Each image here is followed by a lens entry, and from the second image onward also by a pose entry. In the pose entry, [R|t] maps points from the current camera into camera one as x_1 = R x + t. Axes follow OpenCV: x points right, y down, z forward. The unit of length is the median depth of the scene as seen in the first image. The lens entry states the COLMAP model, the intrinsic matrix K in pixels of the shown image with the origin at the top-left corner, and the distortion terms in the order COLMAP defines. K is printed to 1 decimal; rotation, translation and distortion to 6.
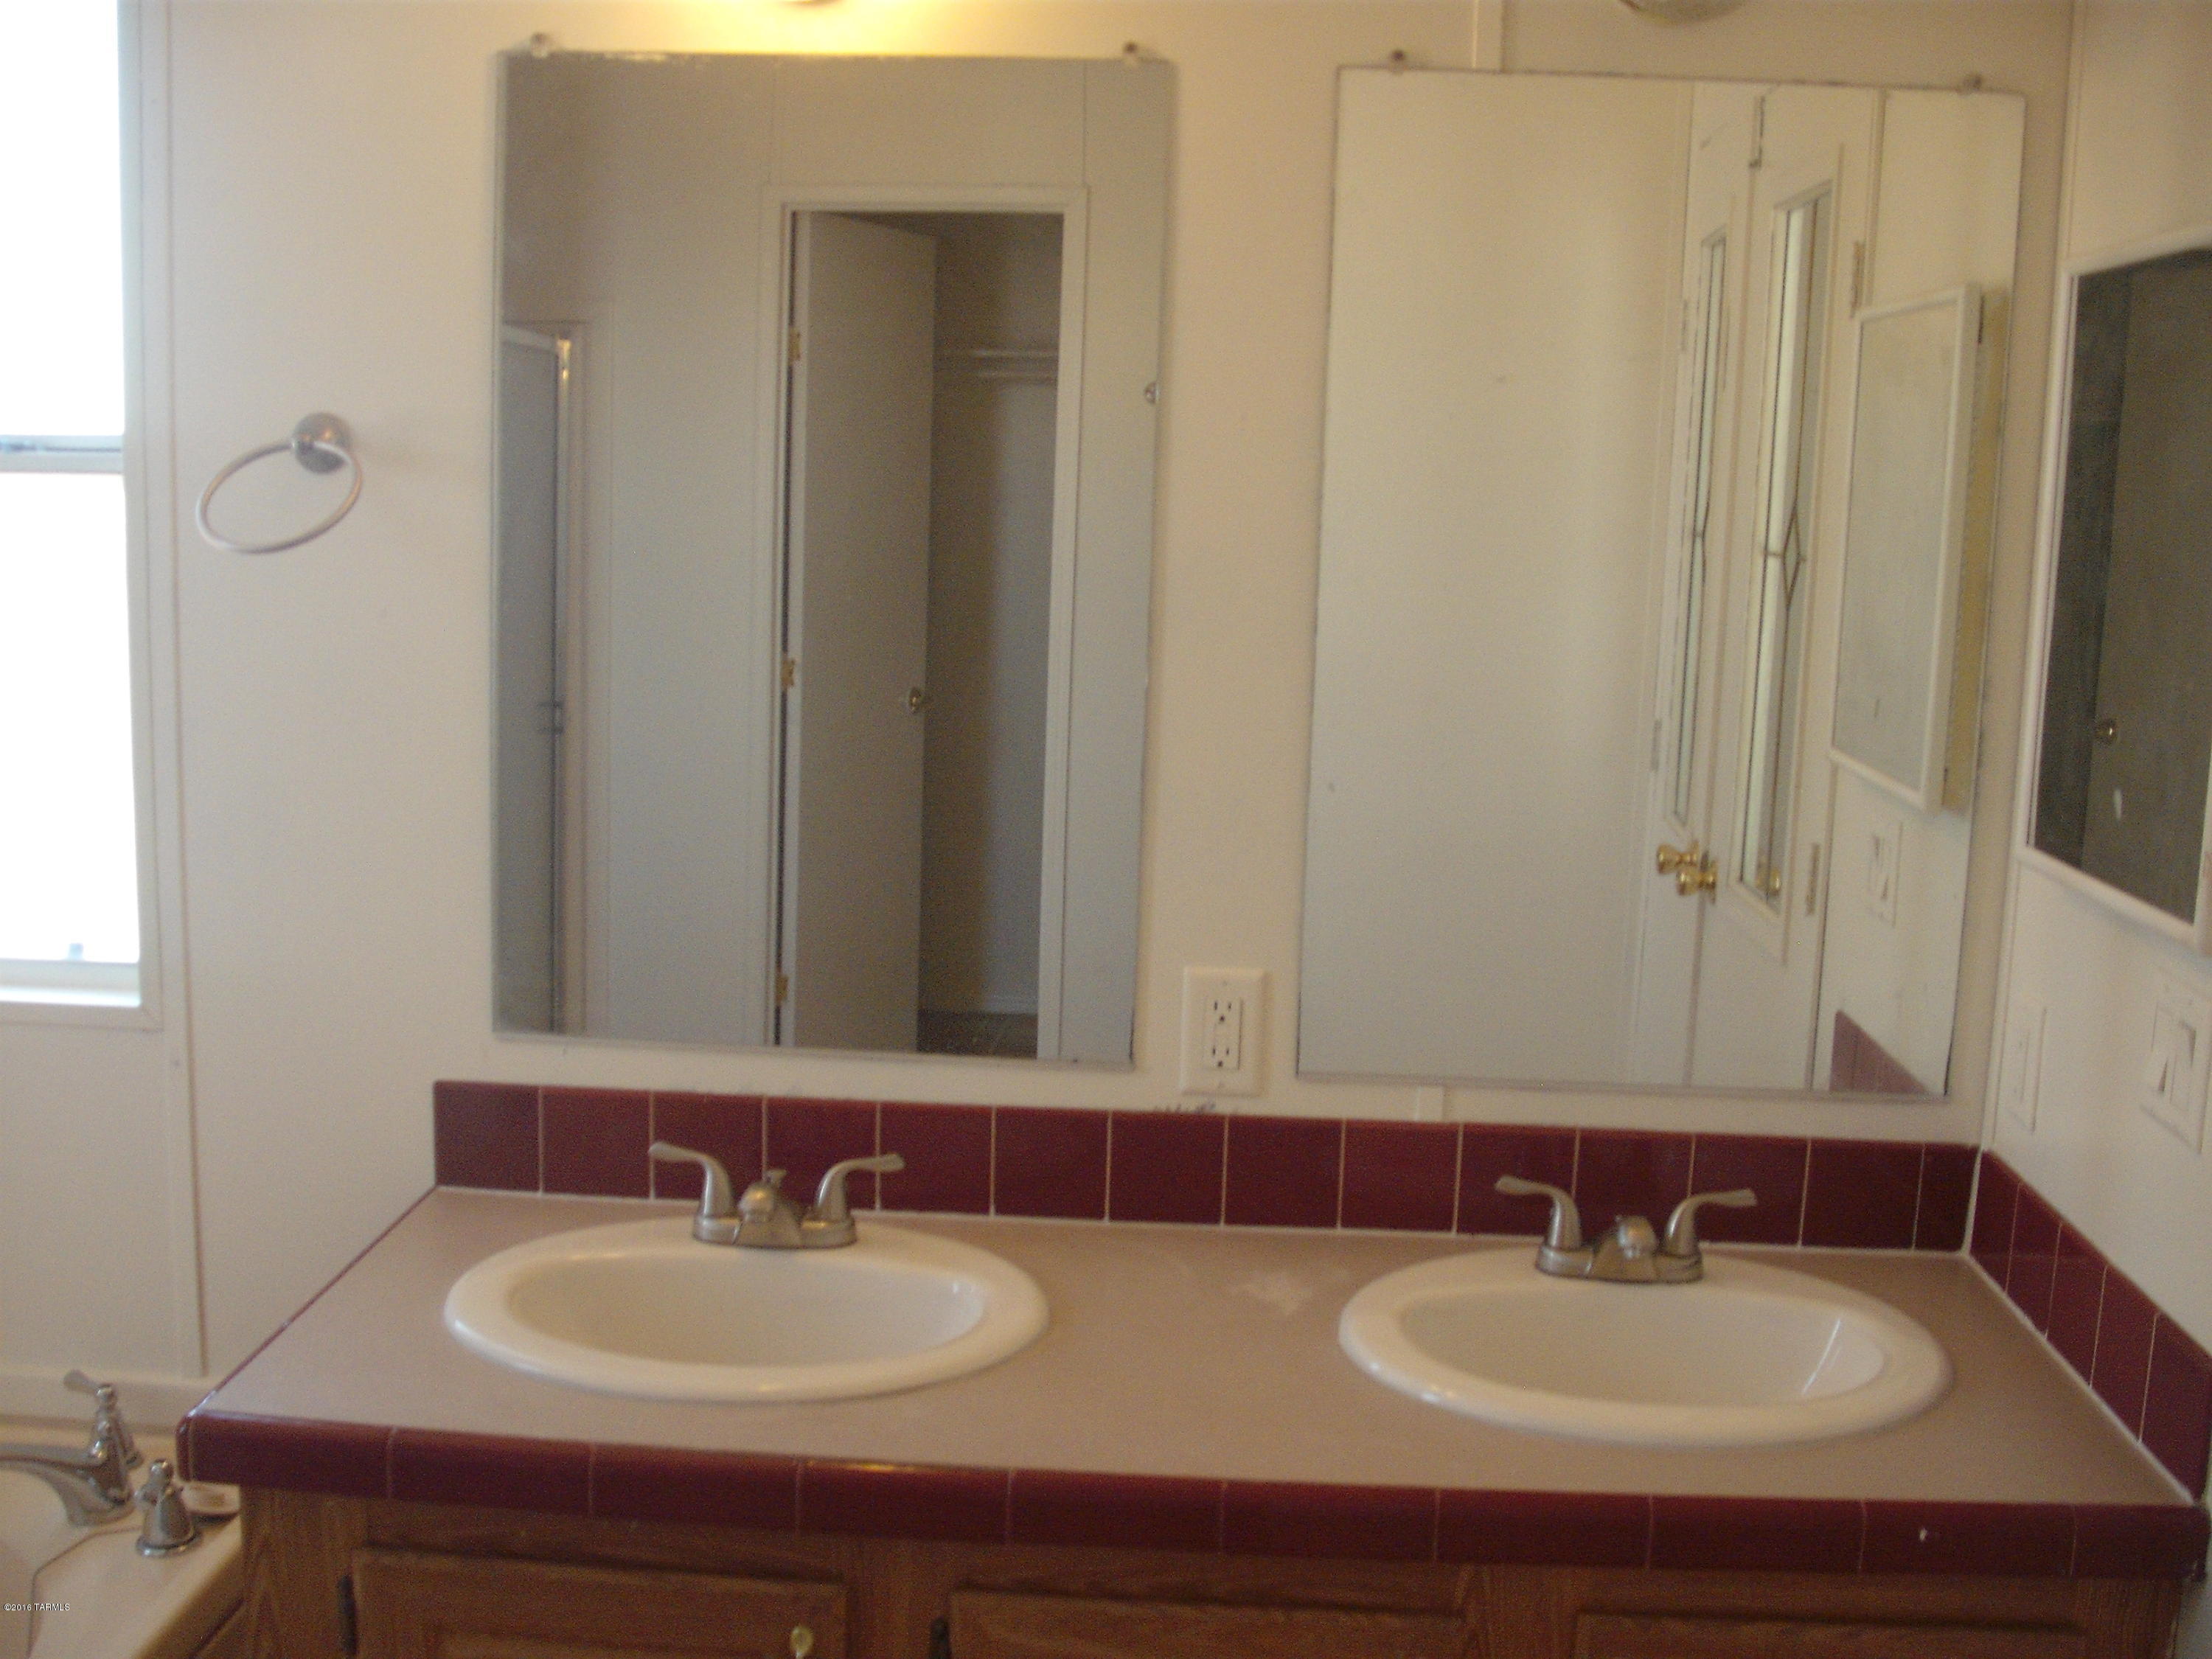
lens RADIAL K [[2431.6, 0, 1101.3], [0, 2431.6, 836.0], [0, 0, 1]] dist [-0.165548, 0.181820]
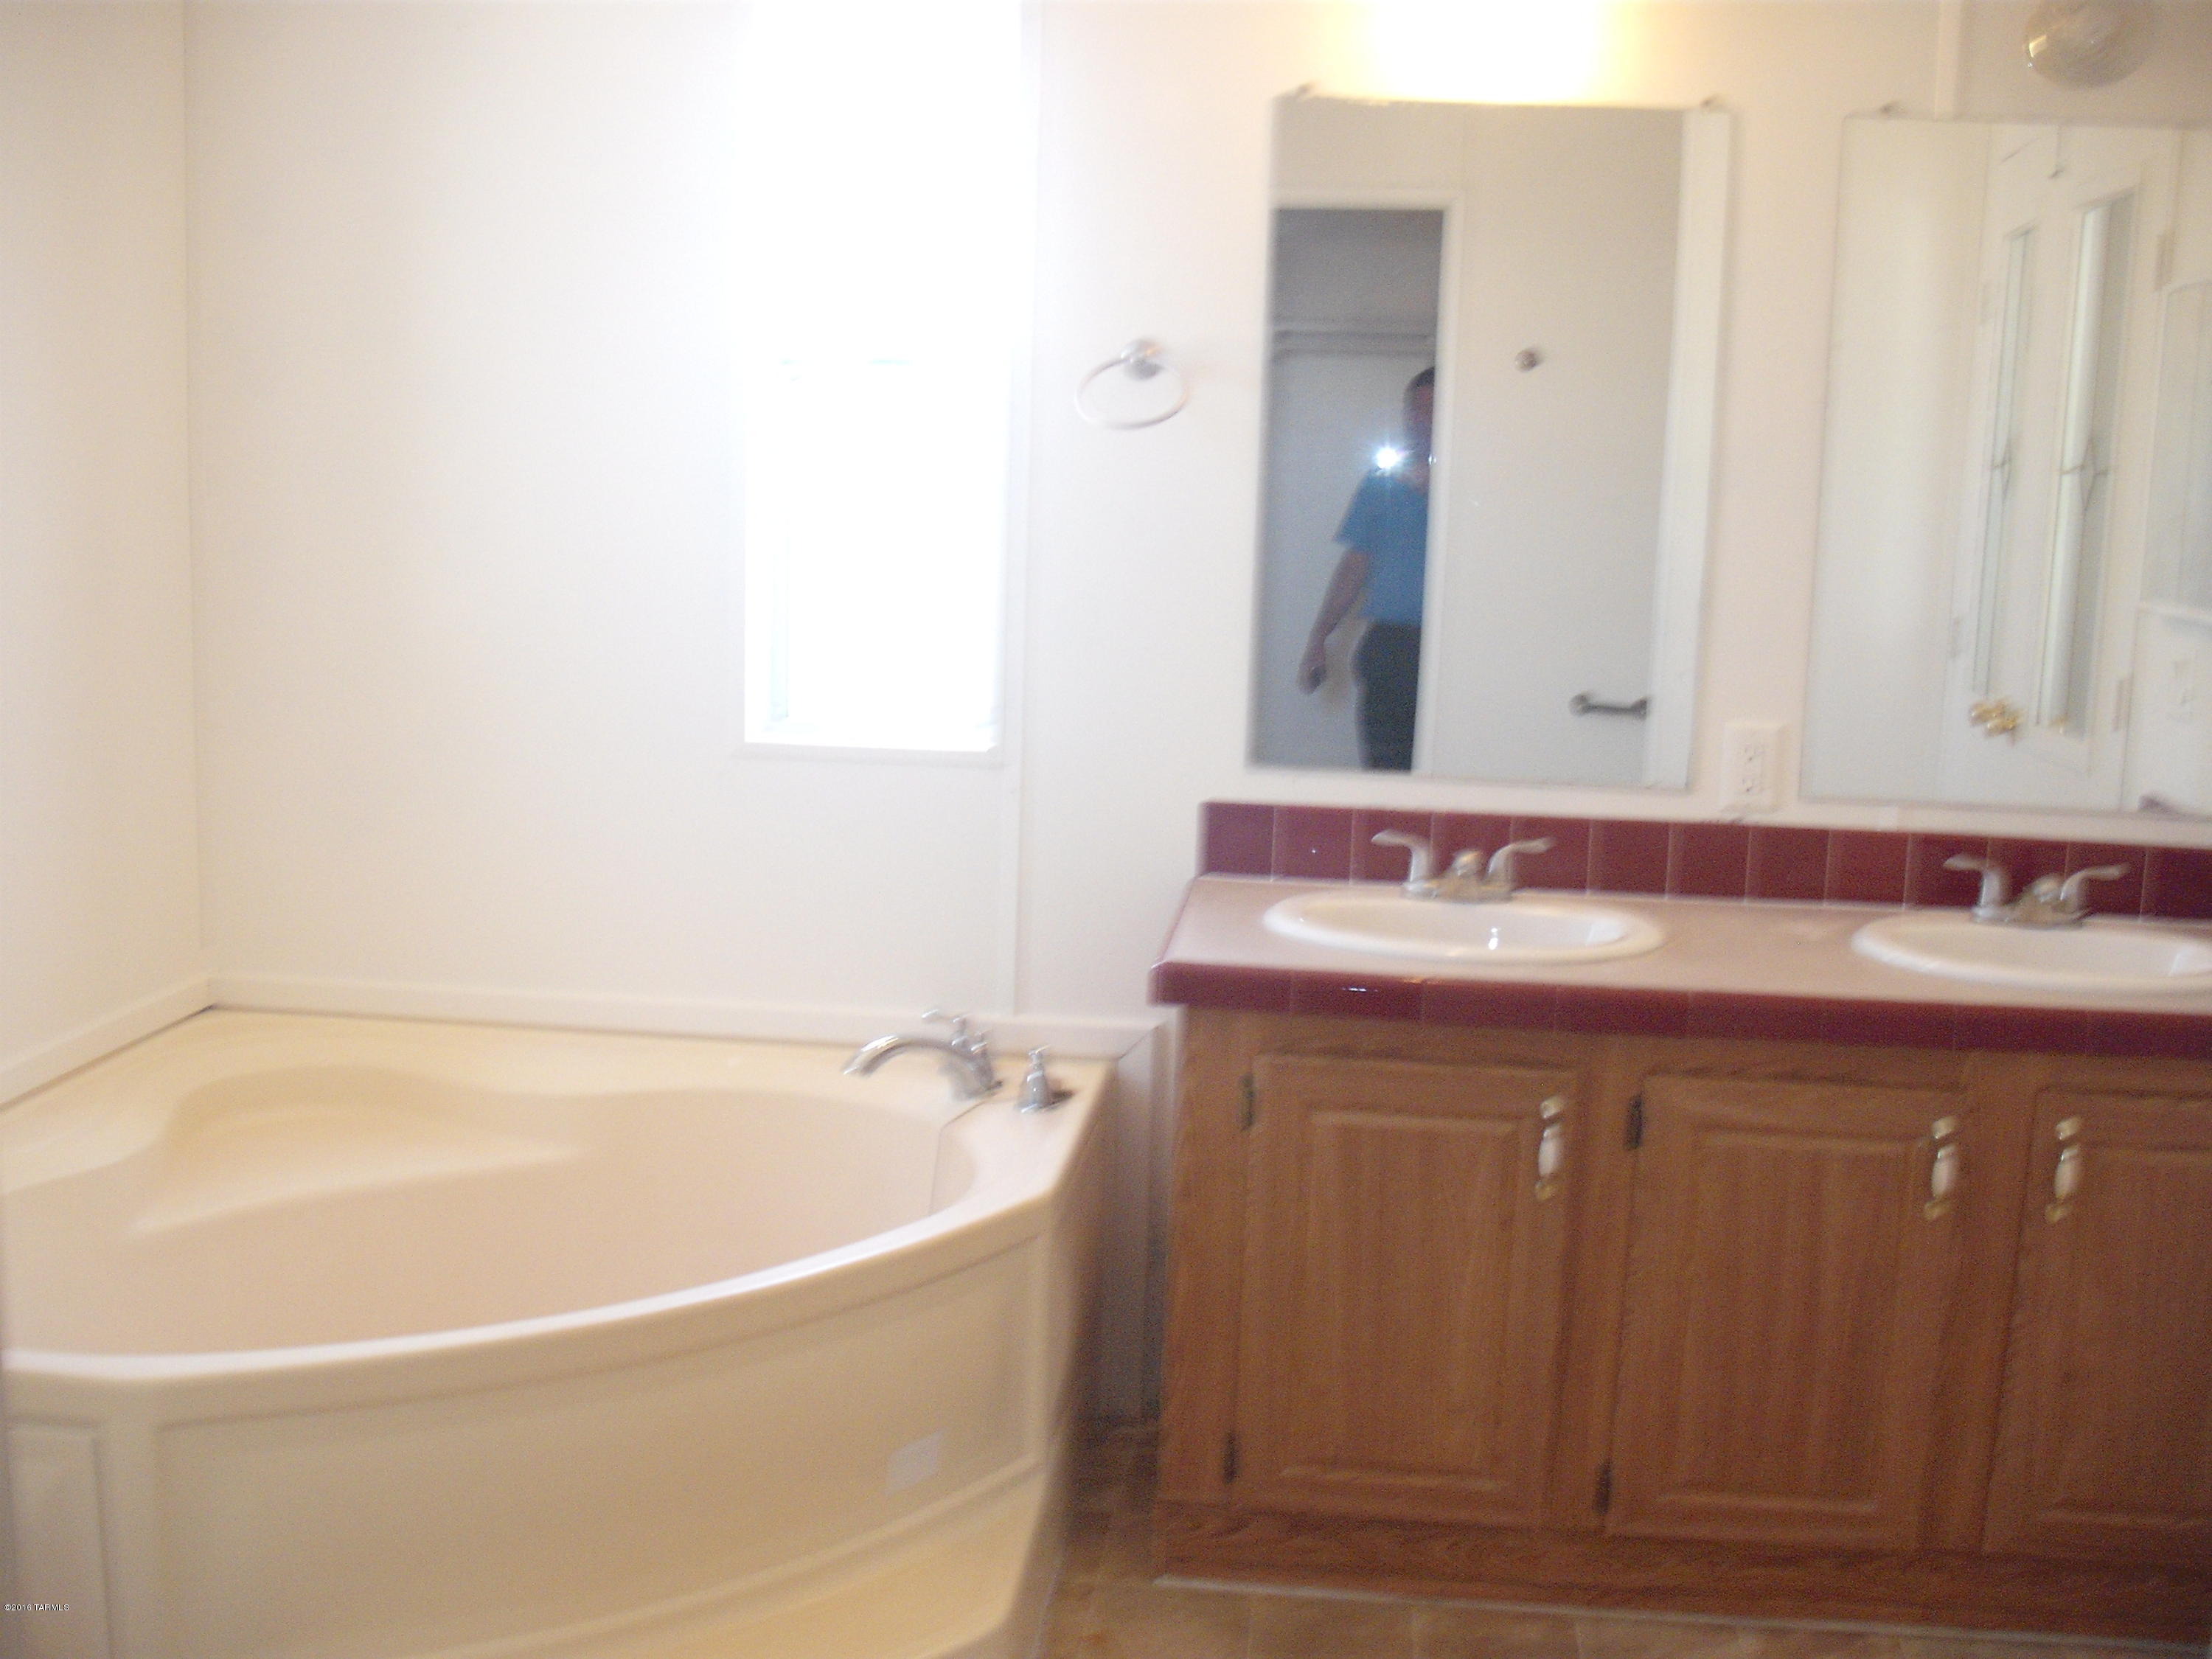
lens RADIAL K [[2431.6, 0, 1101.3], [0, 2431.6, 836.0], [0, 0, 1]] dist [-0.165548, 0.181820]
pose [[0.998595, 0.009367, -0.052164, -0.270493], [-0.009356, 0.999956, 0.000445, 0.127311], [0.052166, 0.000044, 0.998638, -0.483019]]
